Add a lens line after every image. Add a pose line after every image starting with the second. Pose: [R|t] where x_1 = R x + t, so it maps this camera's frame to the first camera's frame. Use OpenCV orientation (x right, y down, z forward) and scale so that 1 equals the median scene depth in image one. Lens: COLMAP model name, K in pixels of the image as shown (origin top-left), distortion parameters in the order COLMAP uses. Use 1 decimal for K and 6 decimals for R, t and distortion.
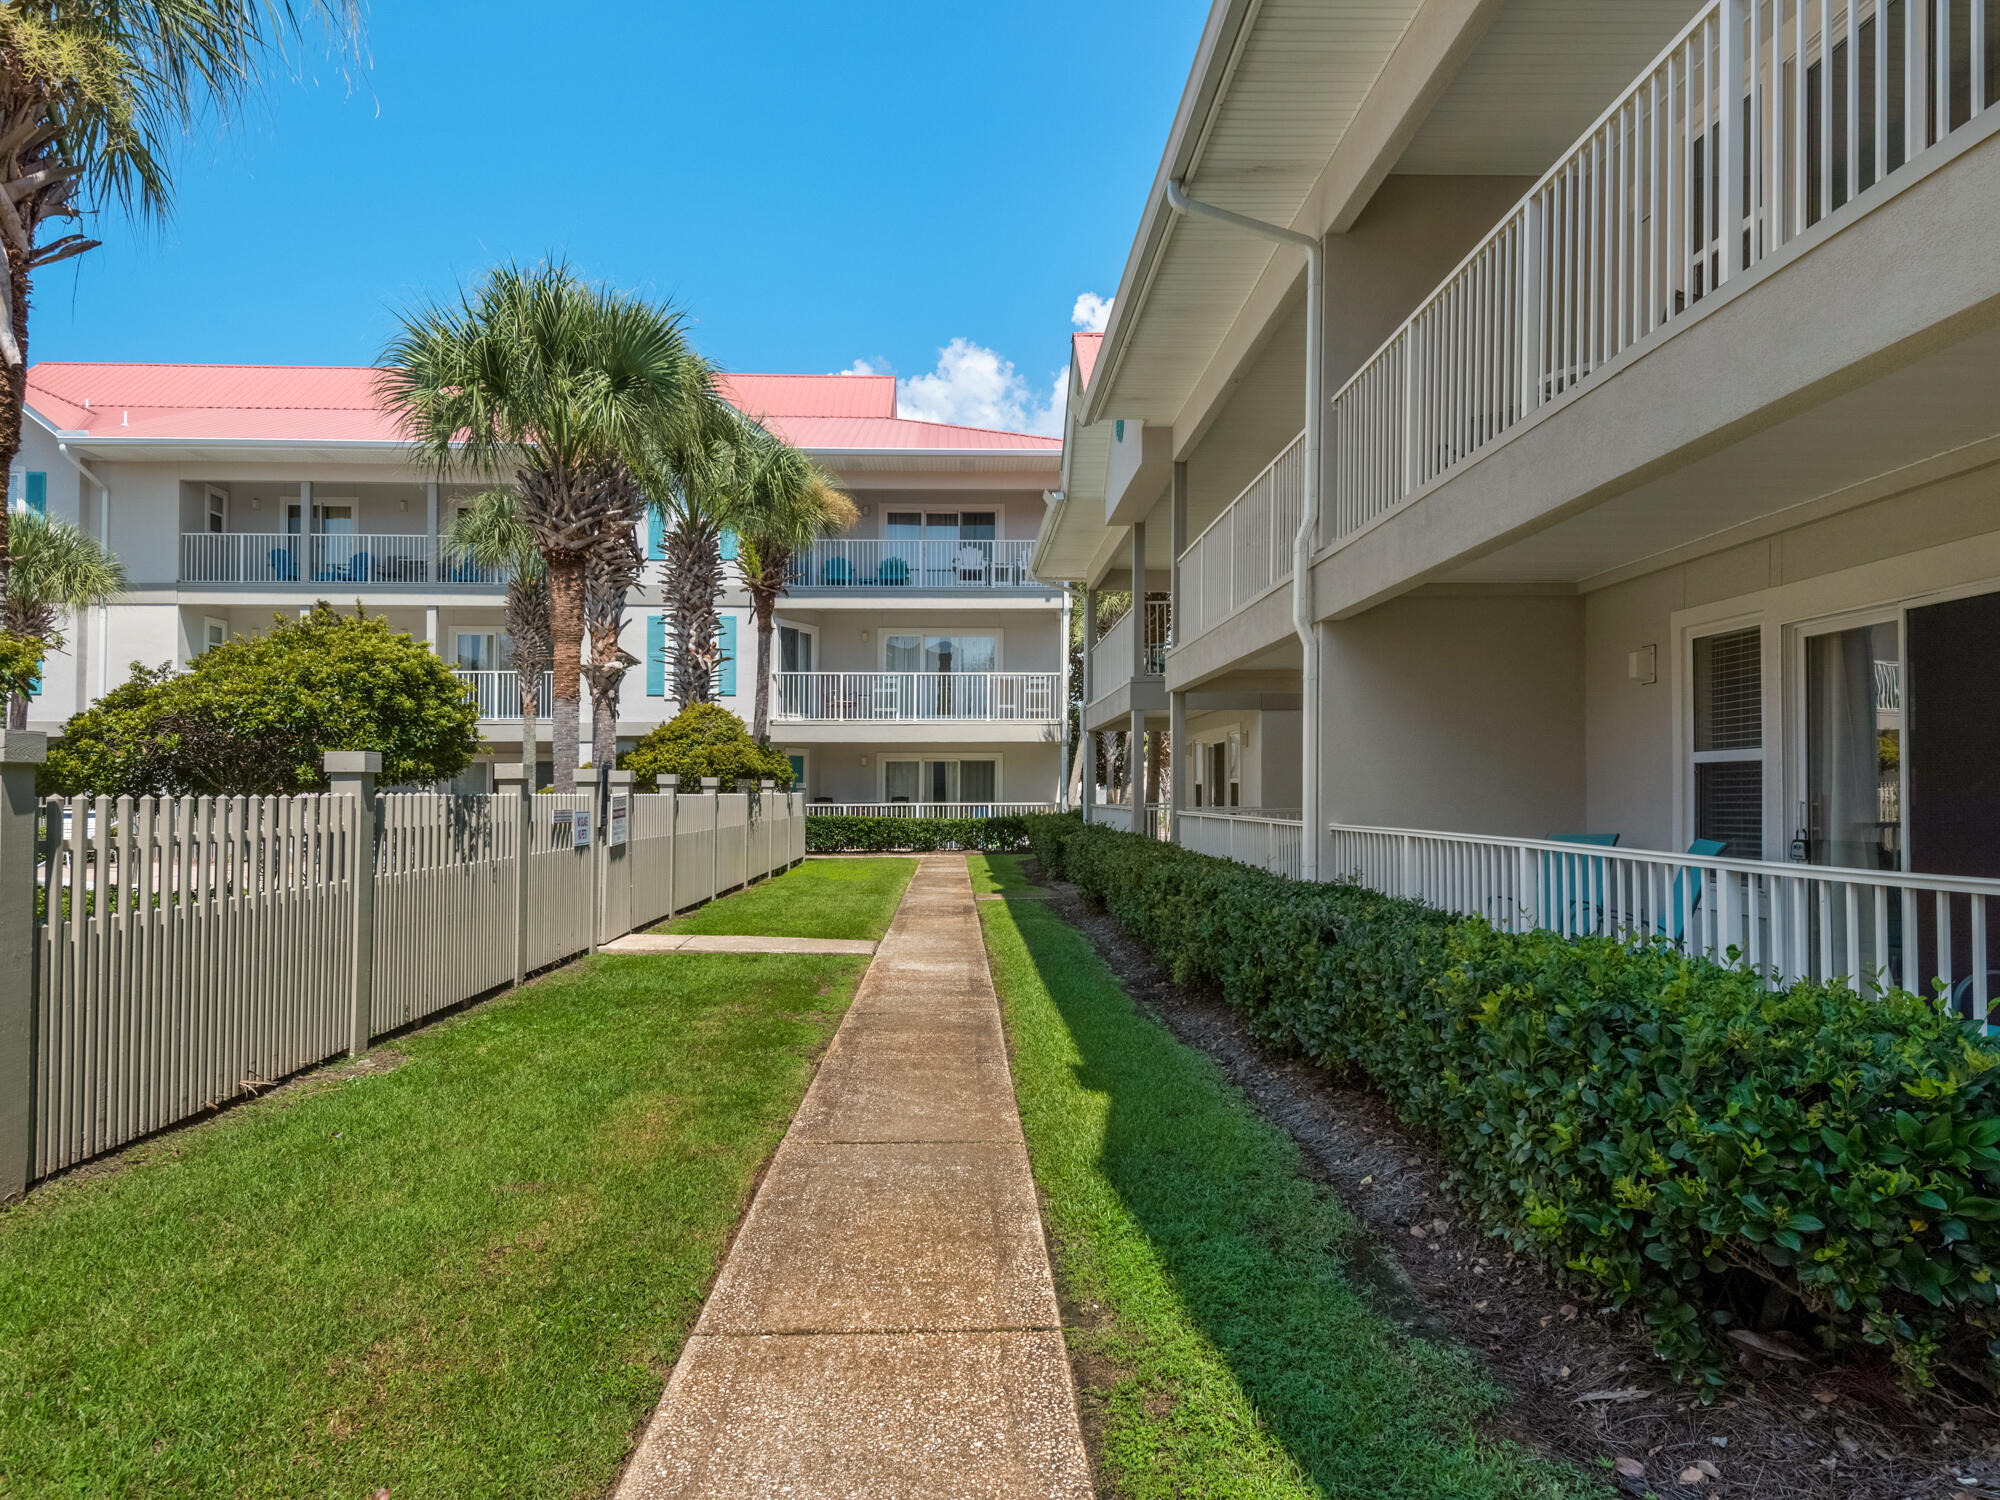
lens RADIAL K [[1273.5, 0, 1001.7], [0, 1273.5, 756.5], [0, 0, 1]] dist [0.044994, -0.023486]
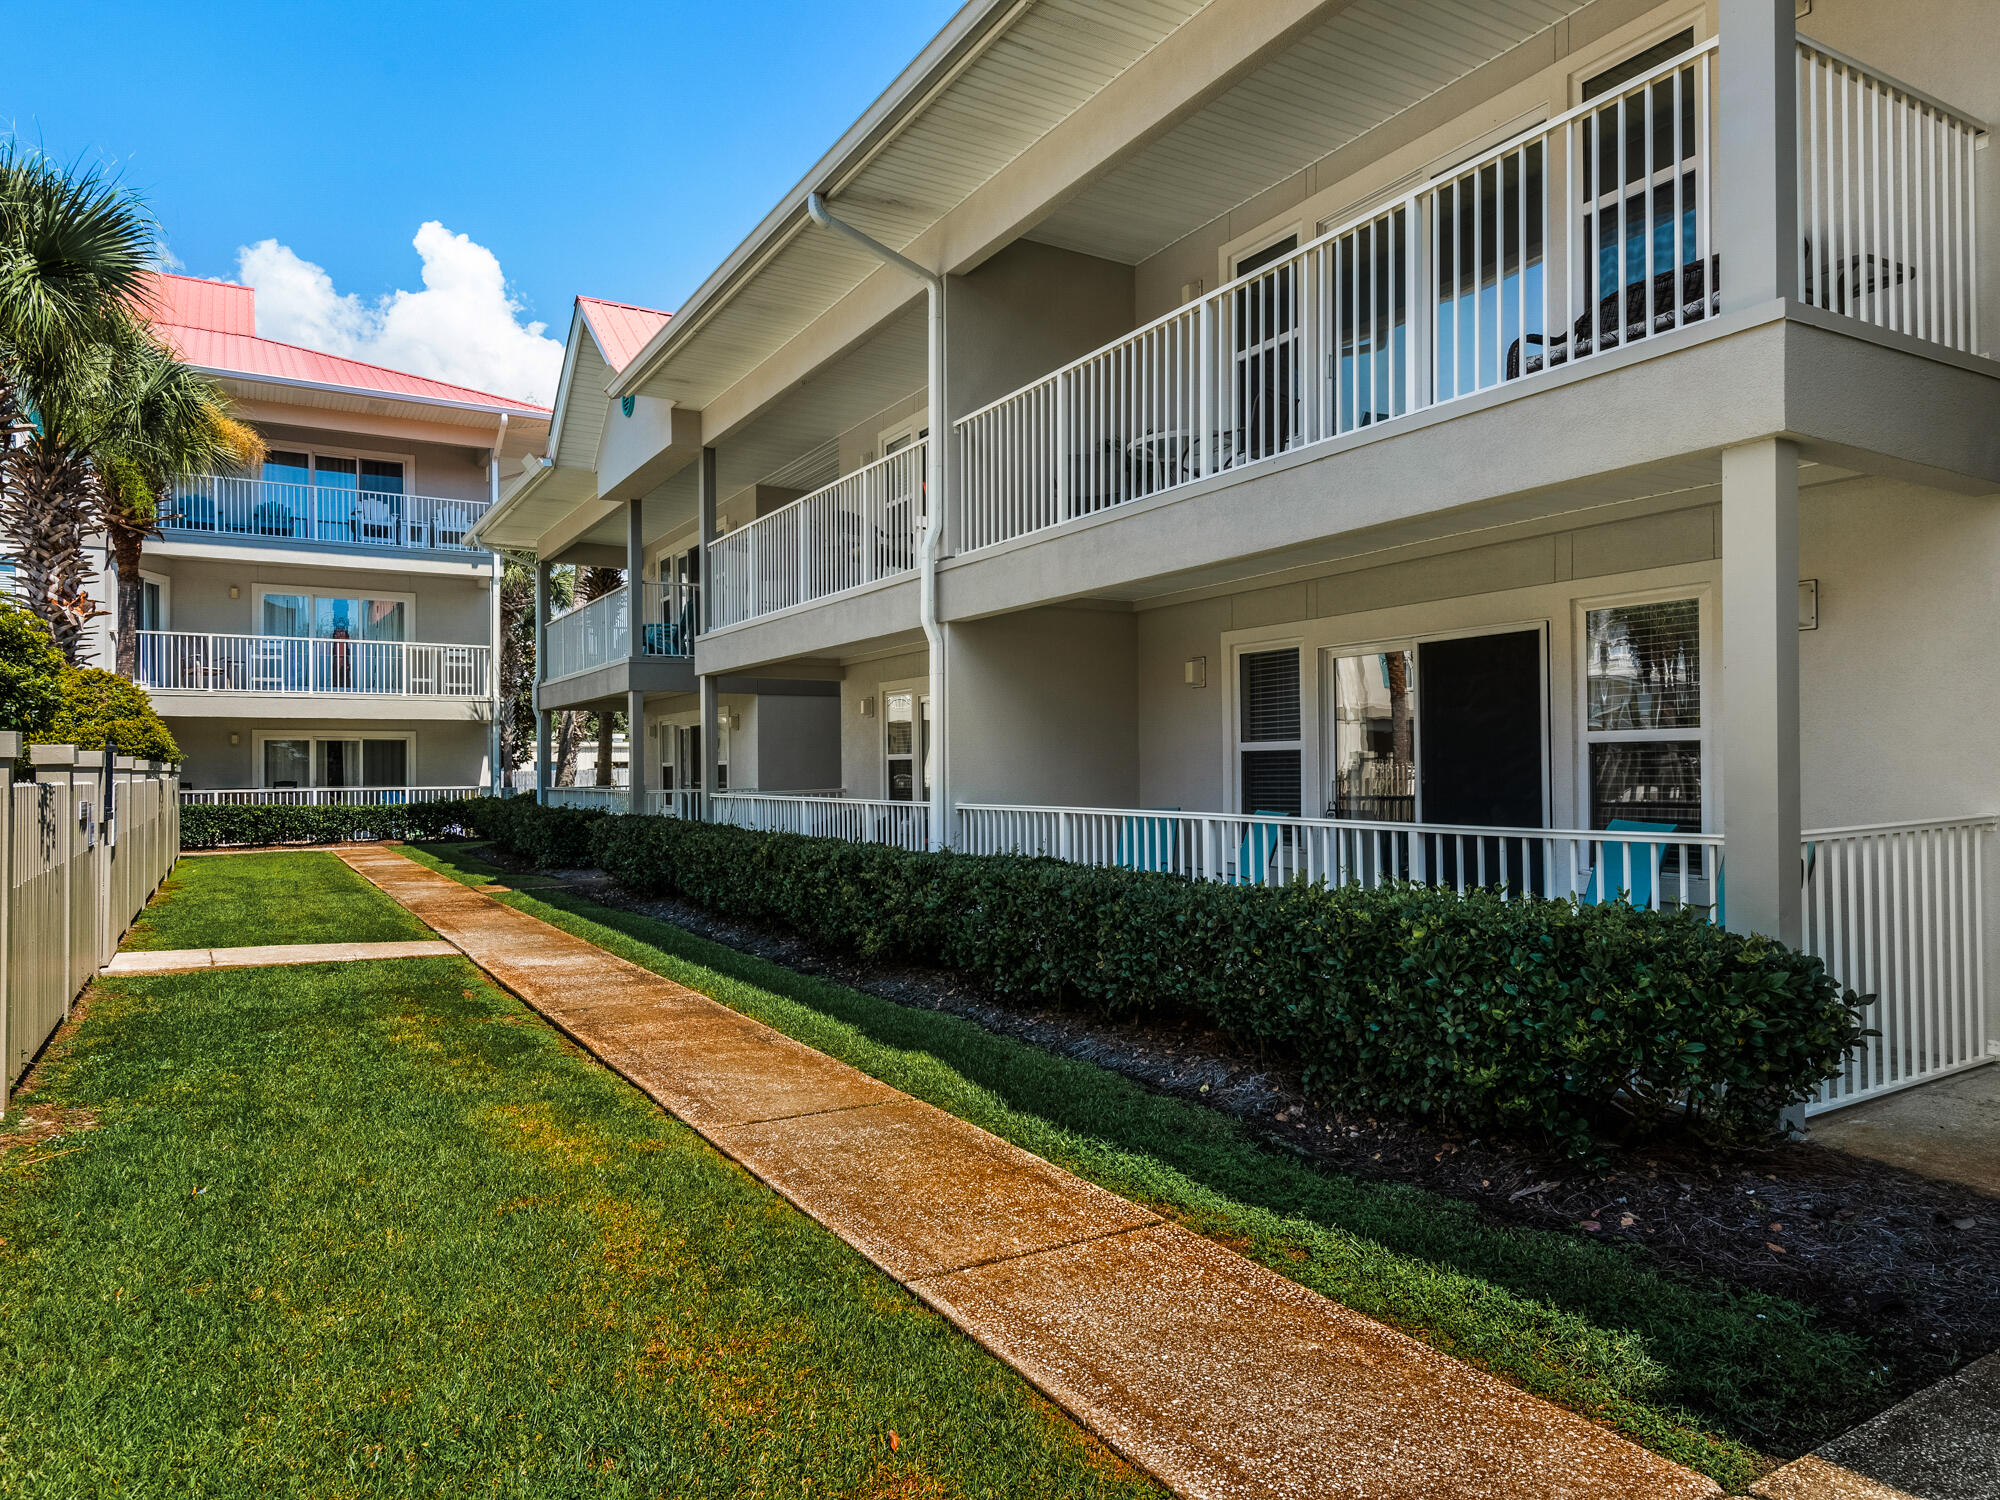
lens RADIAL K [[1273.5, 0, 1002.6], [0, 1273.5, 740.4], [0, 0, 1]] dist [0.044994, -0.023486]
pose [[0.875562, 0.008764, 0.483027, -0.159822], [-0.010062, 0.999949, 0.000096, -0.002052], [-0.483001, -0.004944, 0.875606, 0.003043]]
